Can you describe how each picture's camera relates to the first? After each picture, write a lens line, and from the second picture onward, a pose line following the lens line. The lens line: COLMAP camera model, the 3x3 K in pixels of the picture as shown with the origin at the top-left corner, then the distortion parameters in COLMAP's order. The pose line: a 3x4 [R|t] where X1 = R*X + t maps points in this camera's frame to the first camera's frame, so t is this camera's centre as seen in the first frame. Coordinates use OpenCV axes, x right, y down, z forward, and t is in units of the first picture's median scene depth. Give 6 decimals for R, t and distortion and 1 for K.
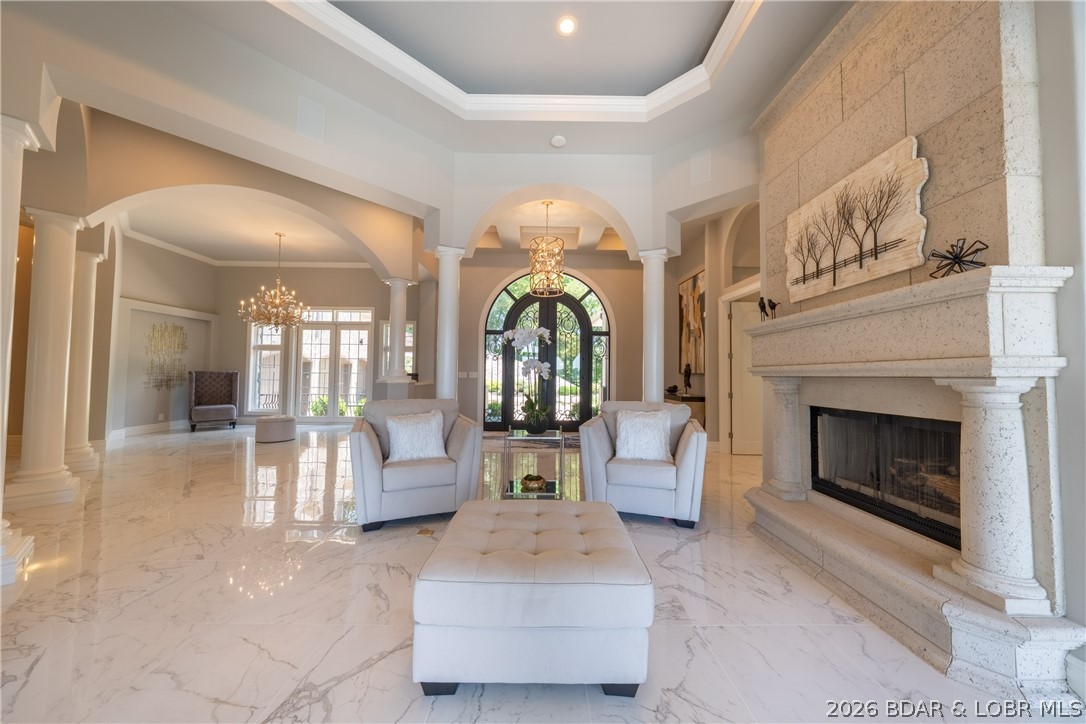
lens RADIAL K [[385.0, 0, 540.5], [0, 385.0, 373.7], [0, 0, 1]] dist [0.000020, -0.000060]
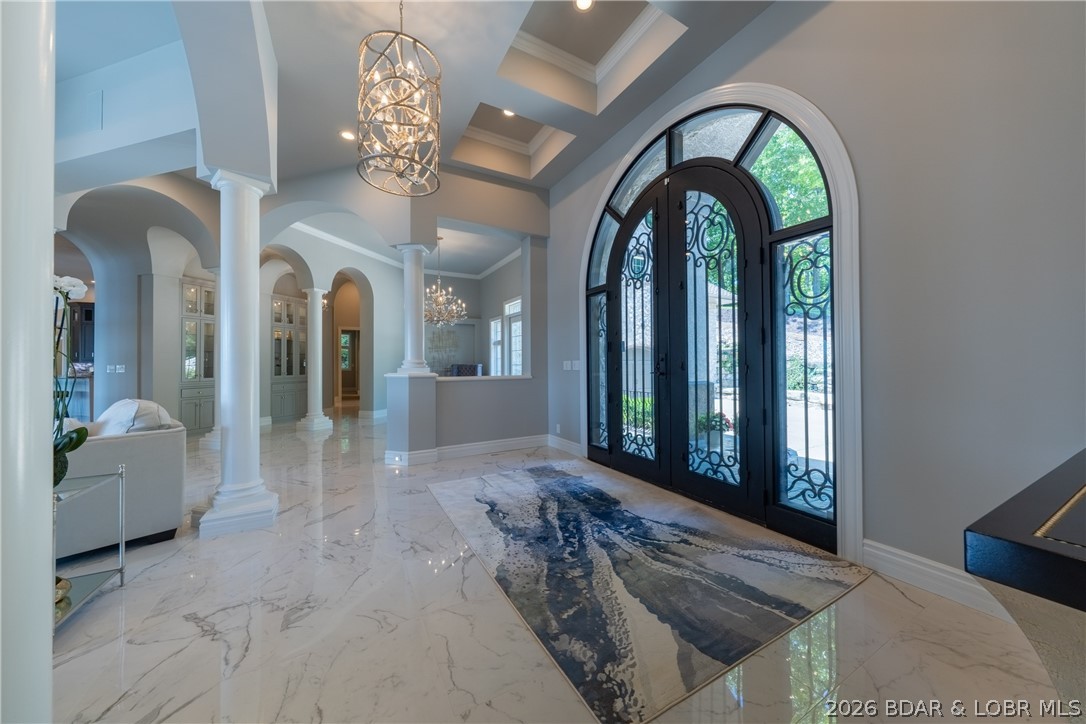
lens RADIAL K [[370.6, 0, 543.0], [0, 370.6, 362.0], [0, 0, 1]] dist [-0.000229, -0.000035]
pose [[0.474981, -0.018972, -0.879792, 0.322881], [0.008765, 0.999820, -0.016828, 0.007708], [0.879952, 0.000281, 0.475062, 0.665330]]
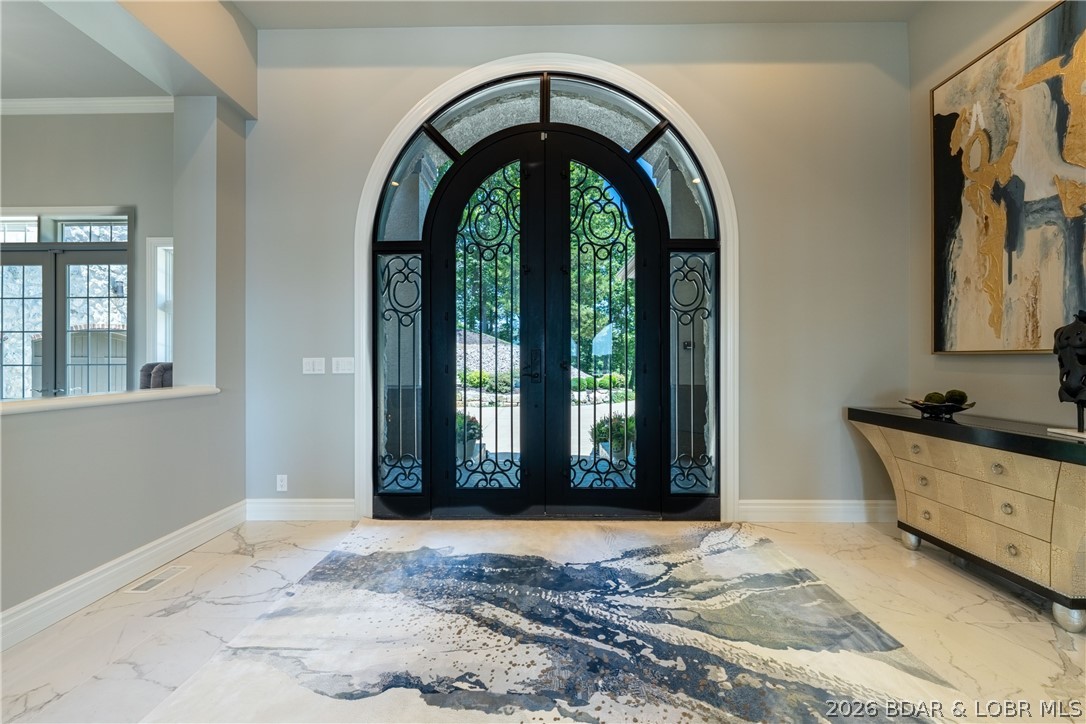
lens RADIAL K [[411.1, 0, 543.0], [0, 411.1, 362.0], [0, 0, 1]] dist [0.000529, -0.000054]
pose [[0.999786, -0.012724, -0.016282, 0.021241], [0.012718, 0.999919, -0.000481, 0.002791], [0.016287, 0.000274, 0.999867, 0.612778]]
